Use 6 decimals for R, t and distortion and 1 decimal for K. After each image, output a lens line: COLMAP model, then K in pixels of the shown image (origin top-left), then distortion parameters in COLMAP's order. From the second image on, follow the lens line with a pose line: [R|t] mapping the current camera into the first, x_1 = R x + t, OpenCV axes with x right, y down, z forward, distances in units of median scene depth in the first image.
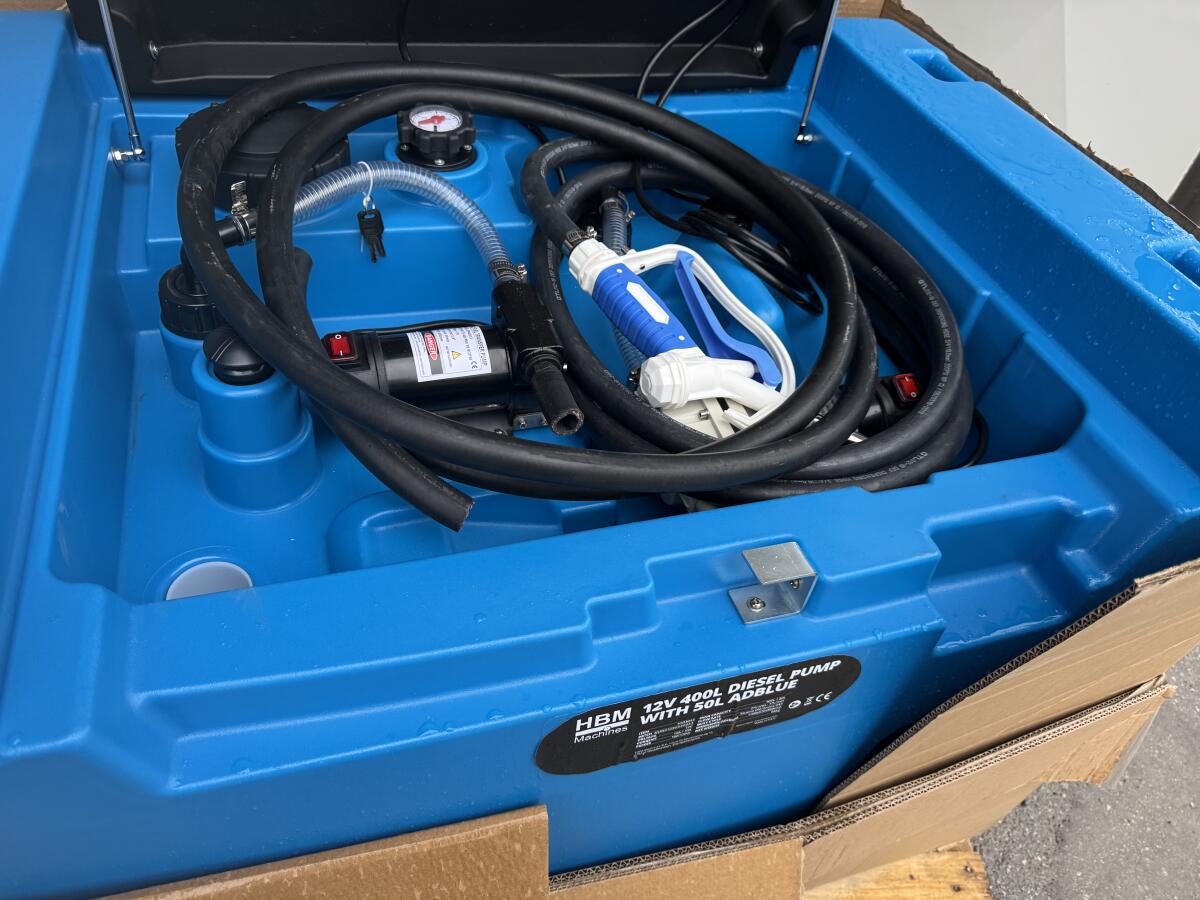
lens RADIAL K [[881.9, 0, 600.0], [0, 881.9, 450.0], [0, 0, 1]] dist [-0.004831, -0.057285]
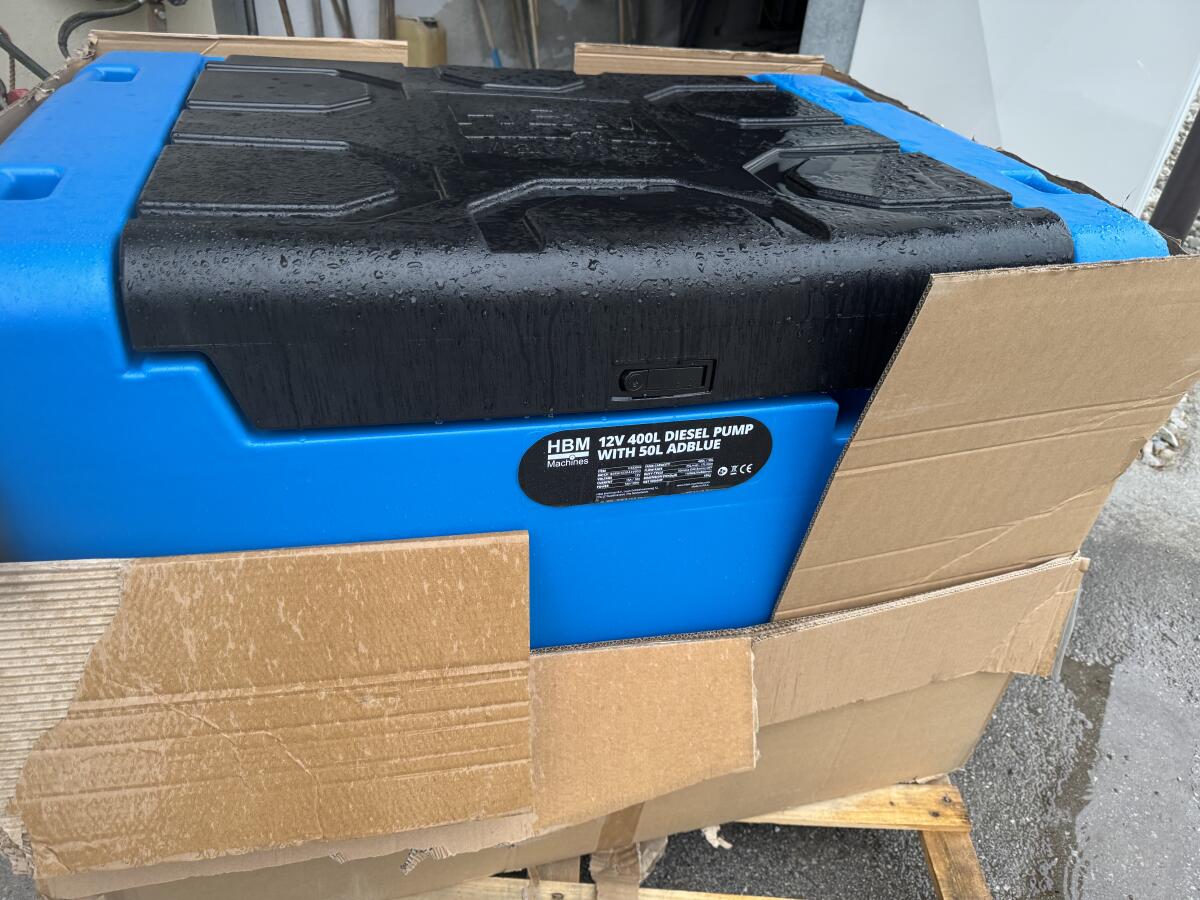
lens RADIAL K [[881.9, 0, 600.0], [0, 881.9, 450.0], [0, 0, 1]] dist [-0.004831, -0.057285]
pose [[0.998703, -0.008979, -0.050123, 0.109441], [-0.001797, 0.977501, -0.210922, 0.547534], [0.050889, 0.210738, 0.976217, -0.287704]]
